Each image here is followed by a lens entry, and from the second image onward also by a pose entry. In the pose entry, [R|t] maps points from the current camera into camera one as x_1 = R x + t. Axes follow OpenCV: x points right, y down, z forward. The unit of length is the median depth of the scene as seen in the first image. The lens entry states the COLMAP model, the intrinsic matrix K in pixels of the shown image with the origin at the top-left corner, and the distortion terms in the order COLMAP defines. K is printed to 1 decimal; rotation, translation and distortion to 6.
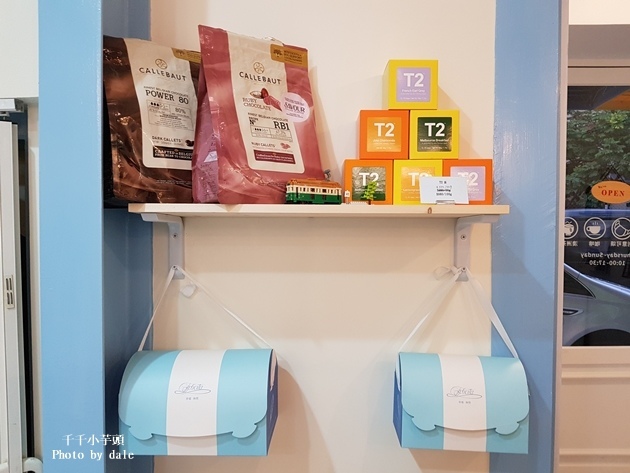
lens RADIAL K [[509.2, 0, 315.0], [0, 509.2, 236.5], [0, 0, 1]] dist [0.138455, -0.319581]
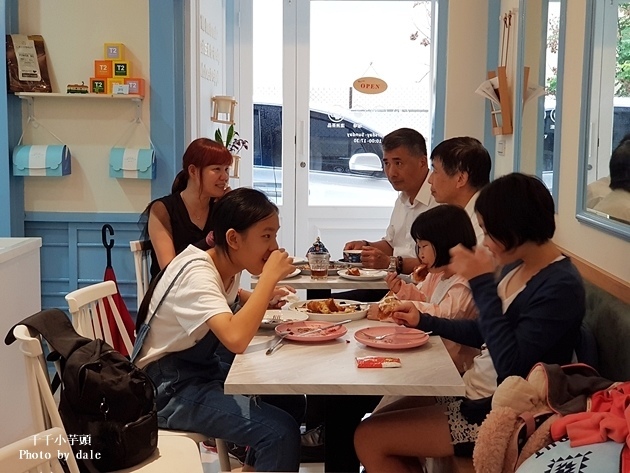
lens RADIAL K [[972.5, 0, 315.0], [0, 972.5, 236.5], [0, 0, 1]] dist [0.115744, 0.038540]
pose [[0.999824, 0.009030, 0.016431, 1.255789], [-0.010449, 0.996030, 0.088399, 0.239391], [-0.015567, -0.088555, 0.995950, -4.640343]]
